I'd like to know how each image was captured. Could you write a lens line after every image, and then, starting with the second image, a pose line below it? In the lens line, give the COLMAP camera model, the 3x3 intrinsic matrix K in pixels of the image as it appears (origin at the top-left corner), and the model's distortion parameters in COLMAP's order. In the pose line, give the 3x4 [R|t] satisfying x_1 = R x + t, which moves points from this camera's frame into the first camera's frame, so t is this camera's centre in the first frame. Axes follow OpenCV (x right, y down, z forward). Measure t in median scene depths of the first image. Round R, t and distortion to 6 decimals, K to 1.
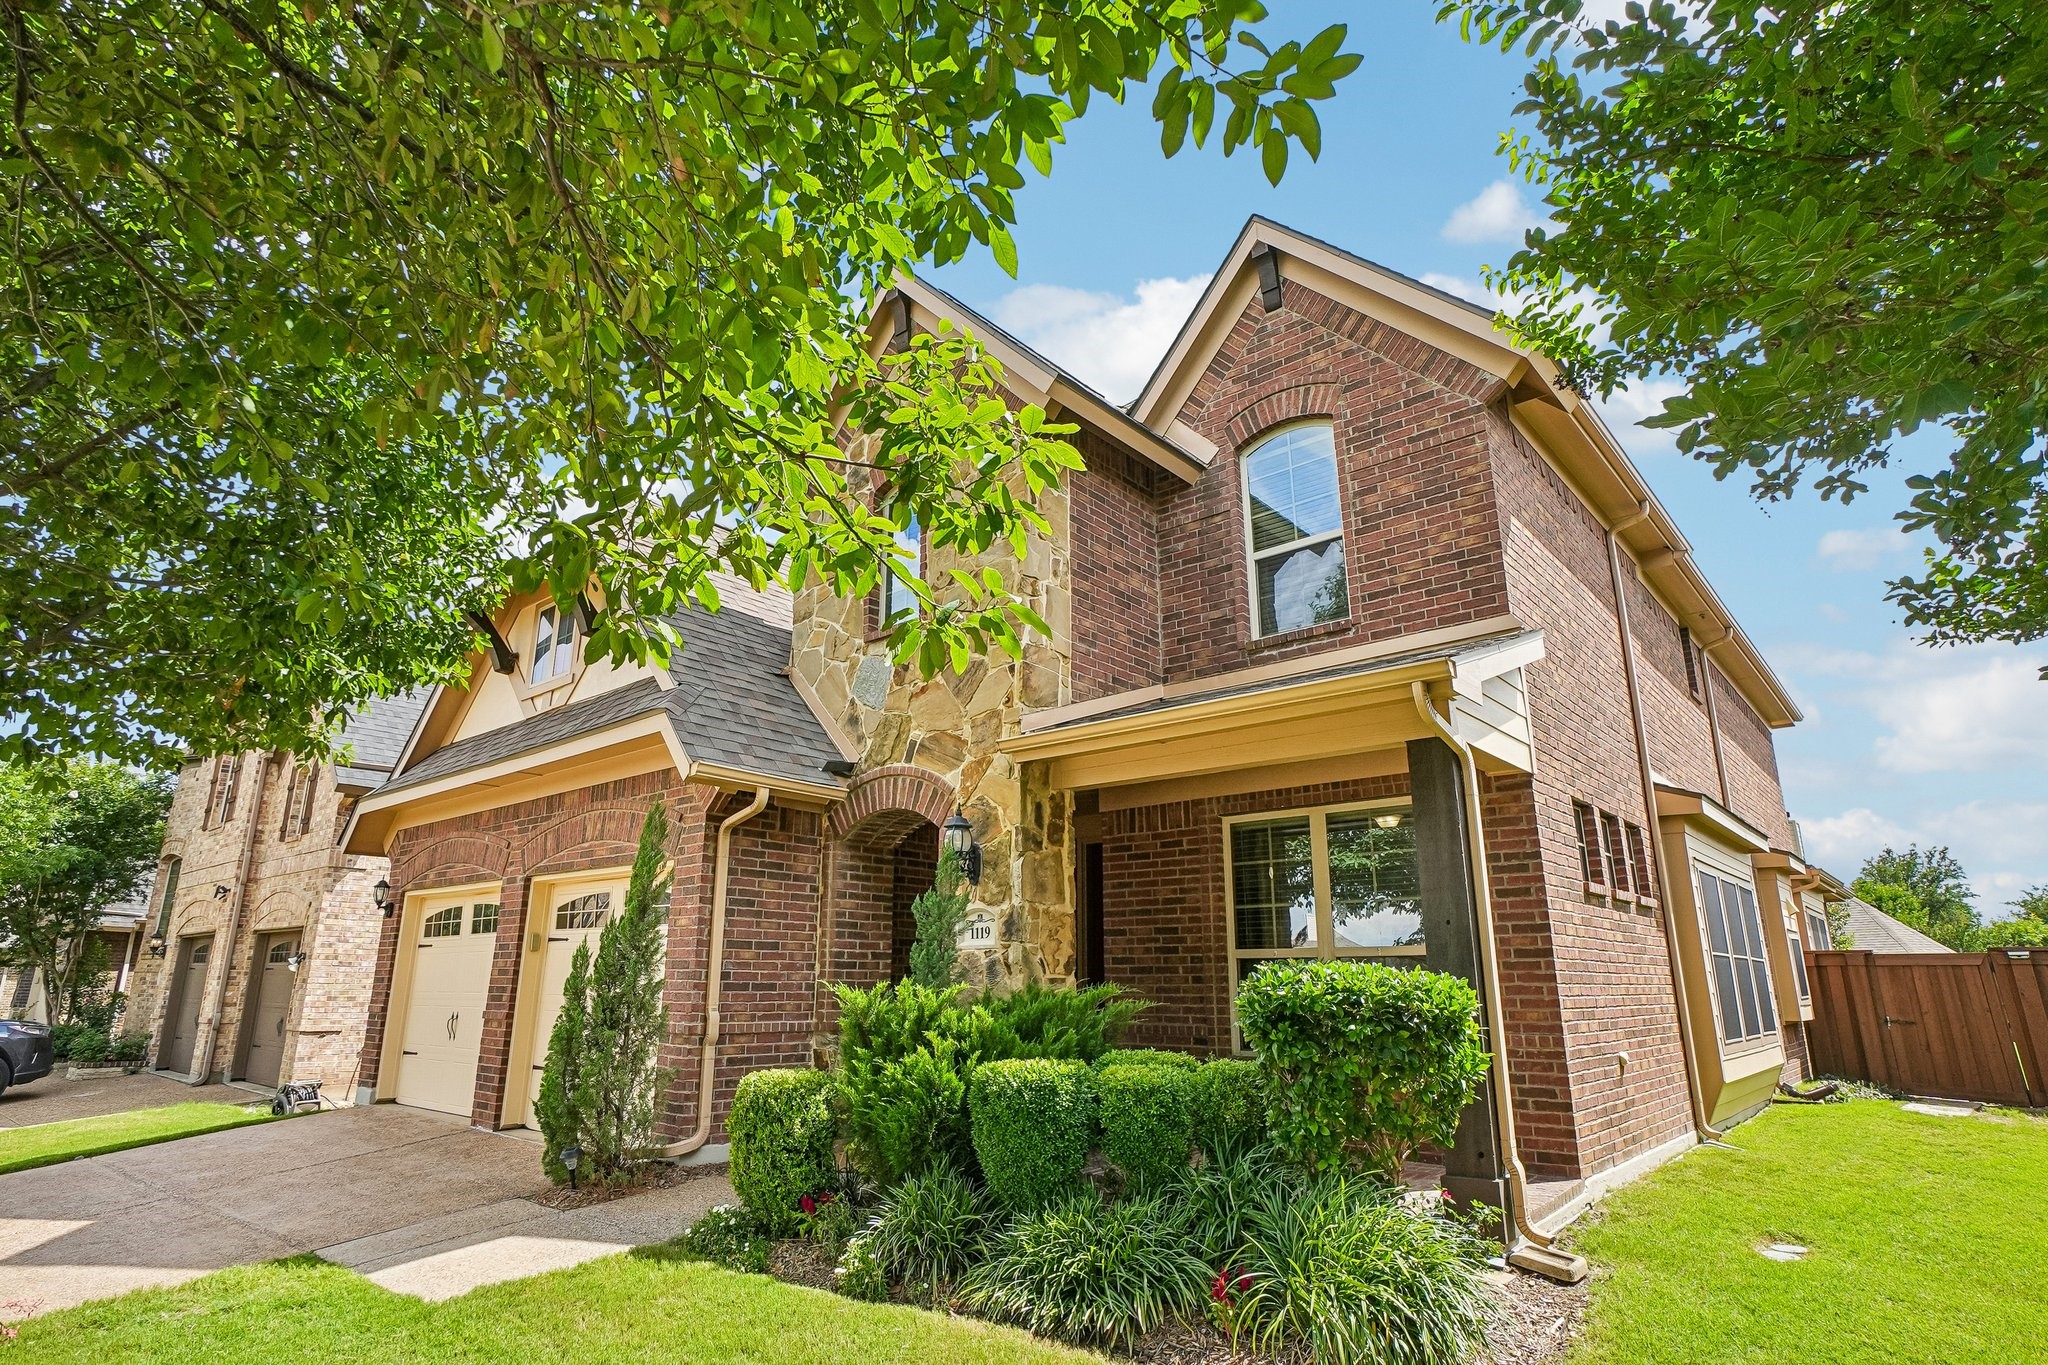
lens RADIAL K [[1089.5, 0, 1017.9], [0, 1089.5, 678.2], [0, 0, 1]] dist [-0.002315, -0.000086]
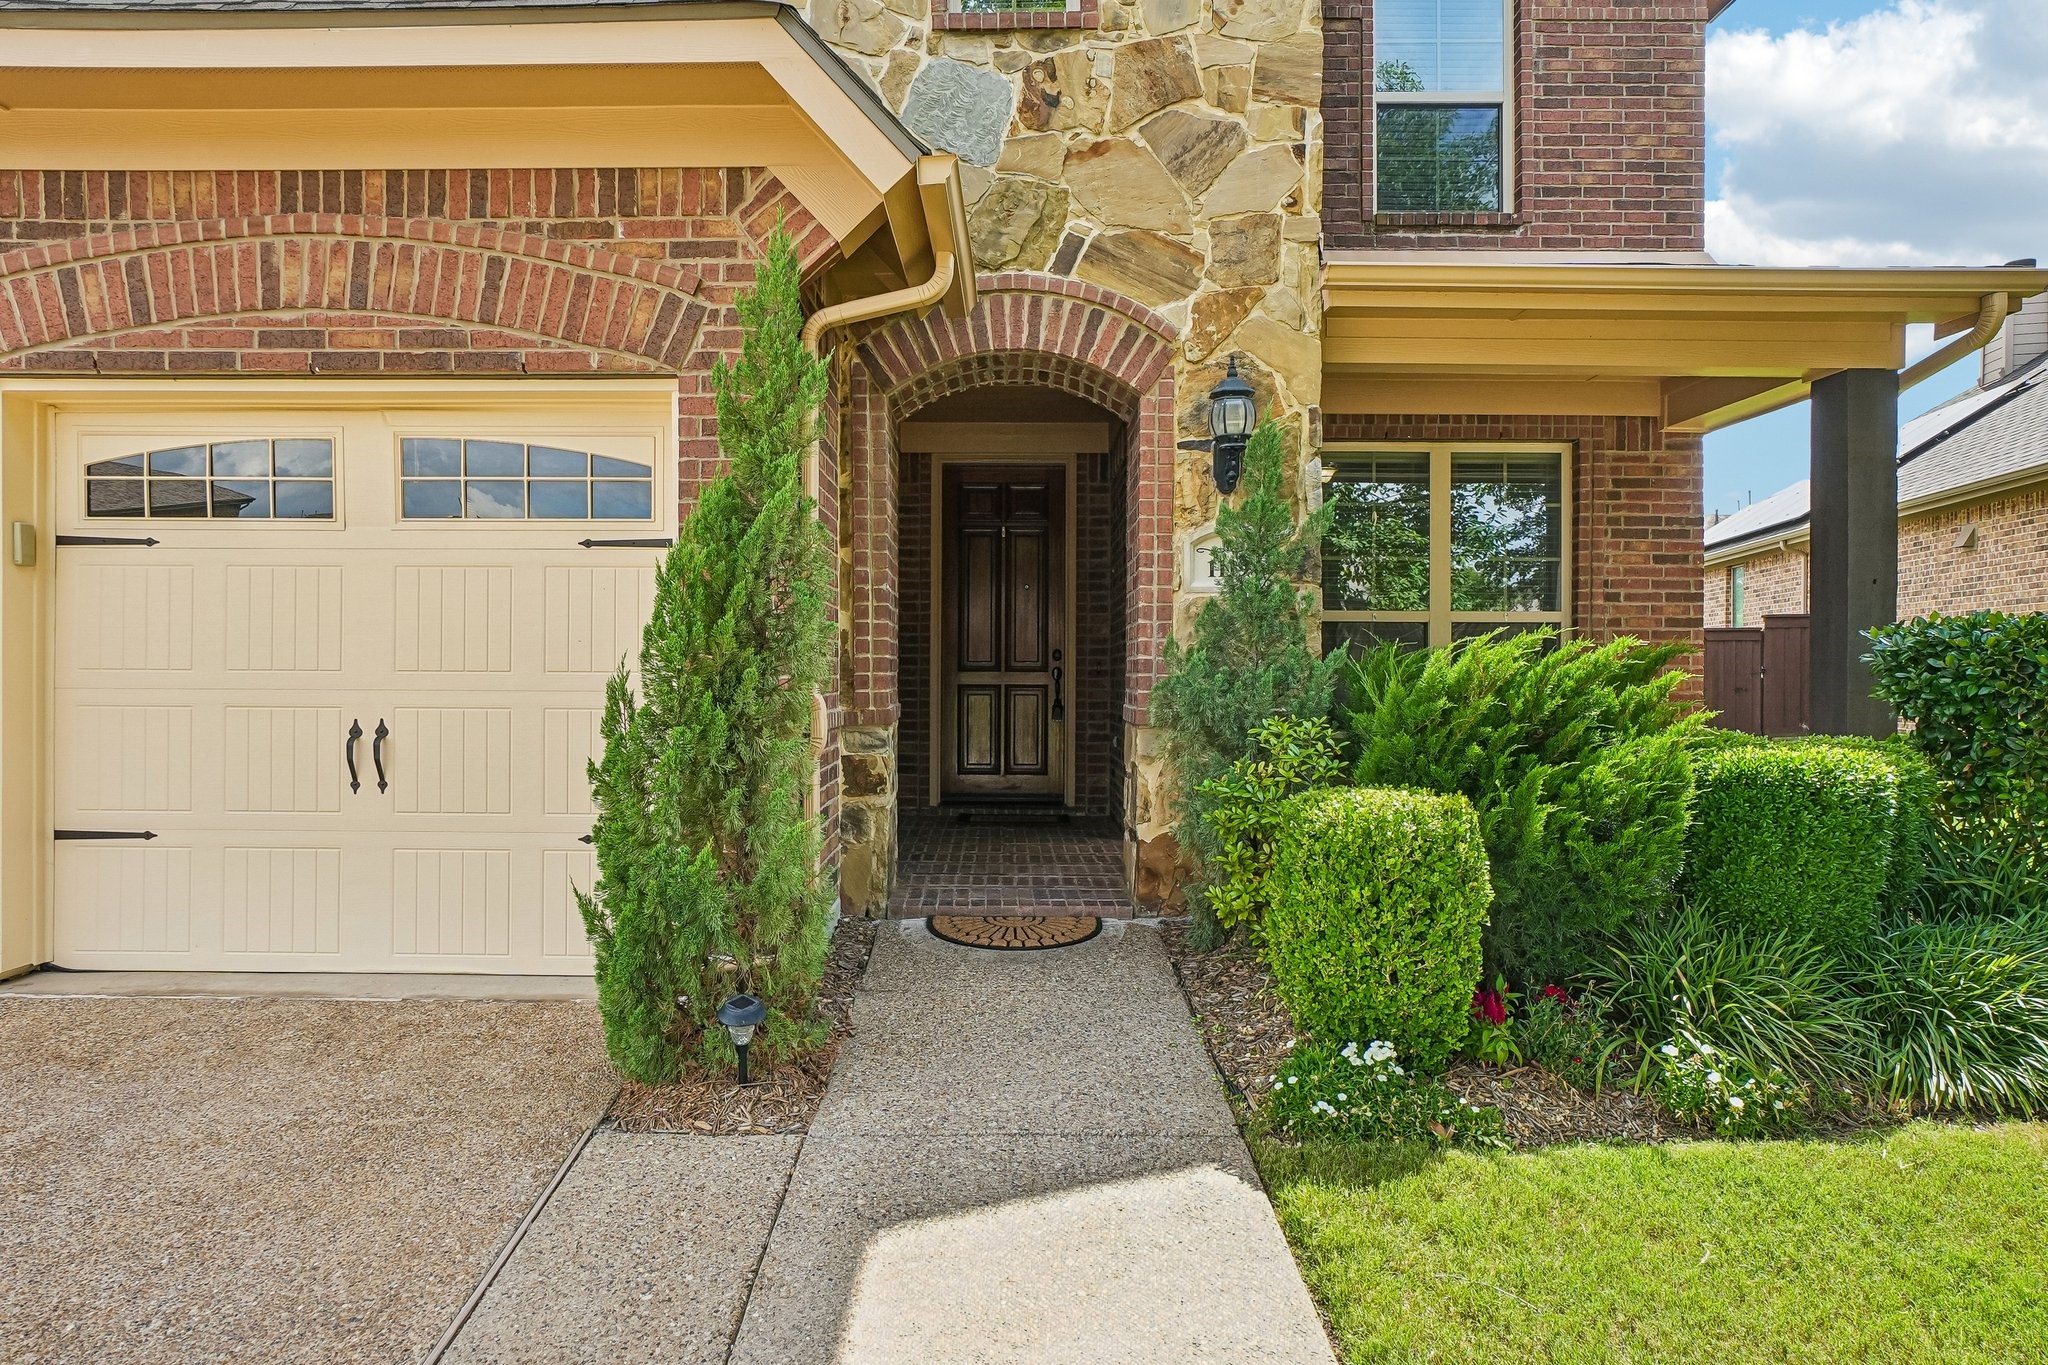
lens RADIAL K [[1176.2, 0, 1024.9], [0, 1176.2, 685.6], [0, 0, 1]] dist [-0.020691, 0.000633]
pose [[0.753964, -0.004308, 0.656902, -0.542228], [-0.178552, 0.960988, 0.211236, 0.164825], [-0.632185, -0.276556, 0.723781, 0.521933]]
